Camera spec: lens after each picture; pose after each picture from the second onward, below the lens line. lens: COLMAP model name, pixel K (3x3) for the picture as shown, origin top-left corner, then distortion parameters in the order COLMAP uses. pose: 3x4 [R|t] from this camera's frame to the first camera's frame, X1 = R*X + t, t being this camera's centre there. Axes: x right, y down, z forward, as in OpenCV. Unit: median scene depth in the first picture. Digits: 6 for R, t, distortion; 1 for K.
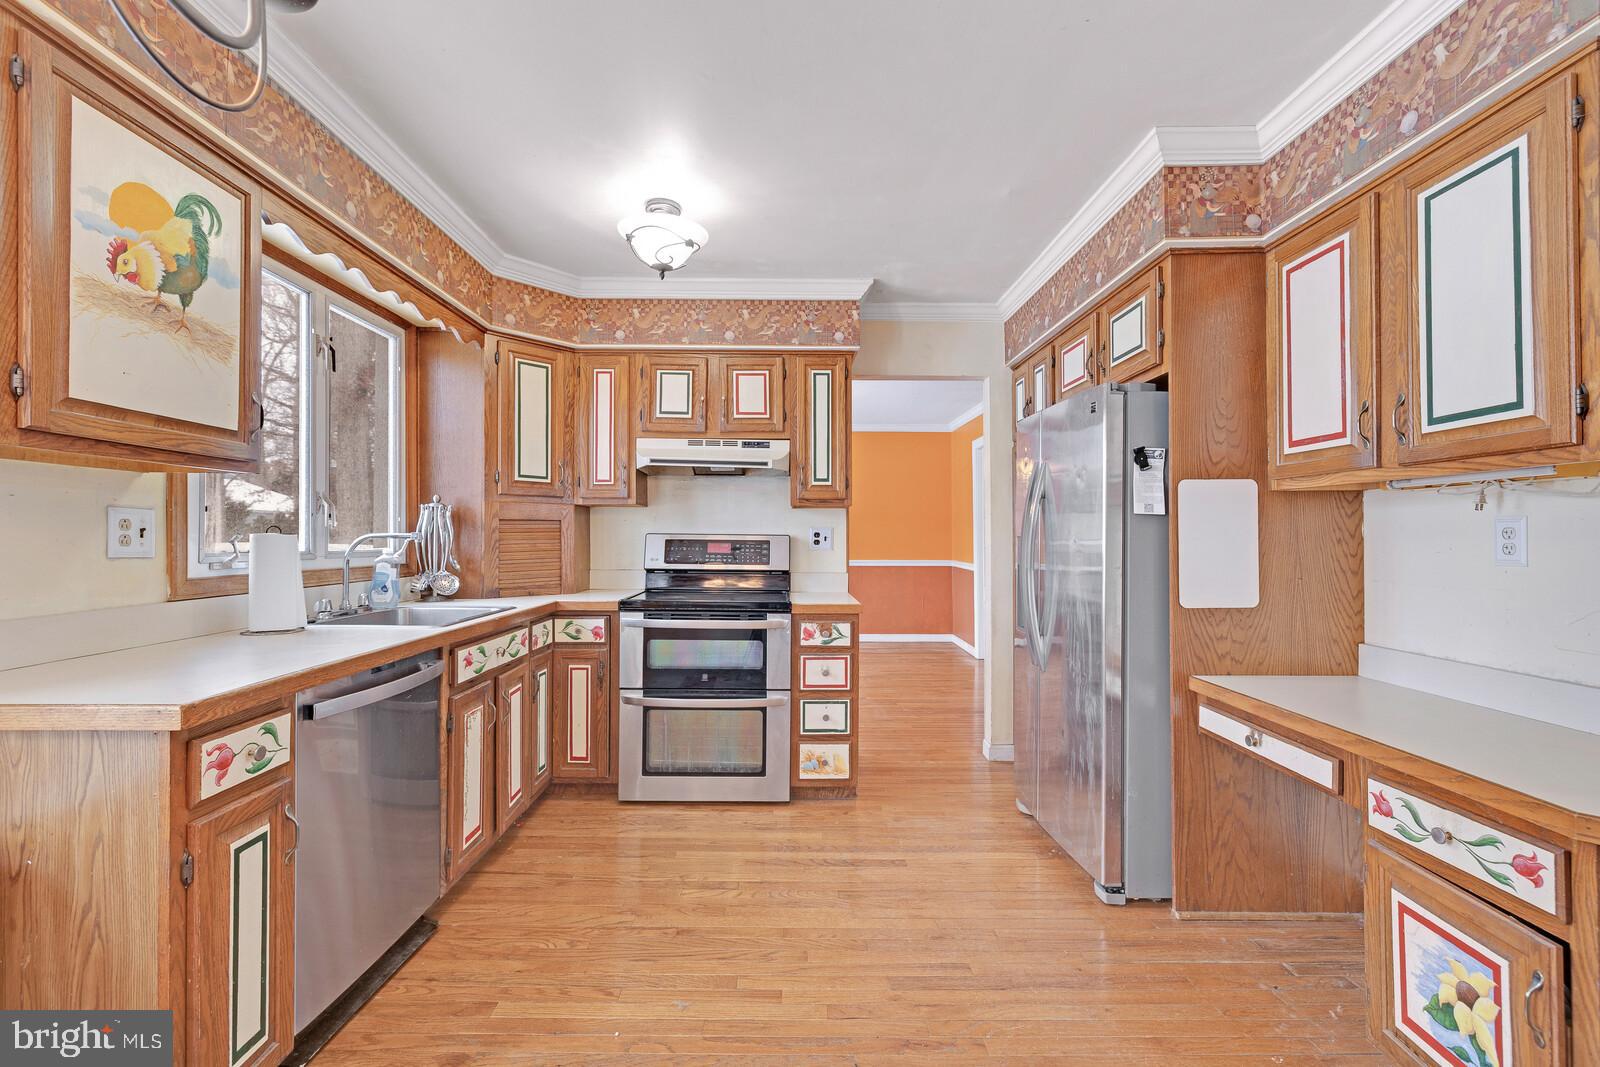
lens RADIAL K [[666.9, 0, 807.5], [0, 666.9, 533.7], [0, 0, 1]] dist [0.006853, -0.001007]
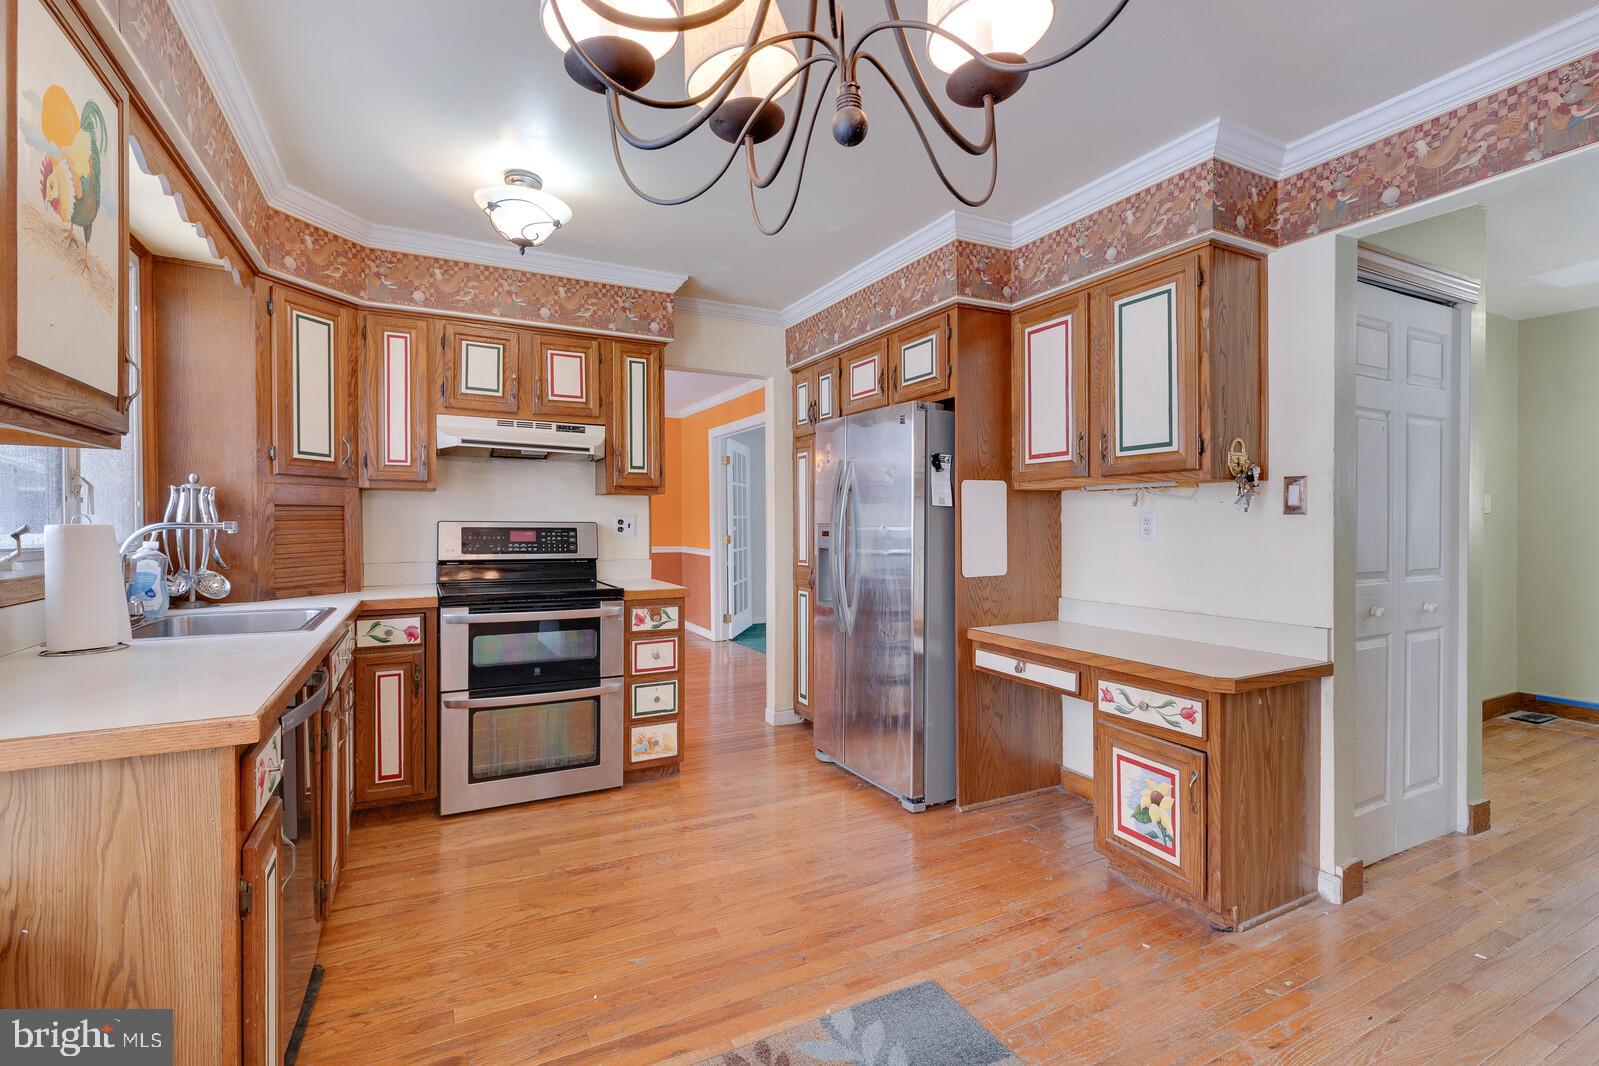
lens RADIAL K [[701.0, 0, 806.3], [0, 701.0, 526.1], [0, 0, 1]] dist [0.002898, 0.000890]
pose [[0.891201, -0.004986, 0.453581, -0.331718], [0.000060, 0.999941, 0.010876, -0.004974], [-0.453609, -0.009666, 0.891149, -0.087125]]
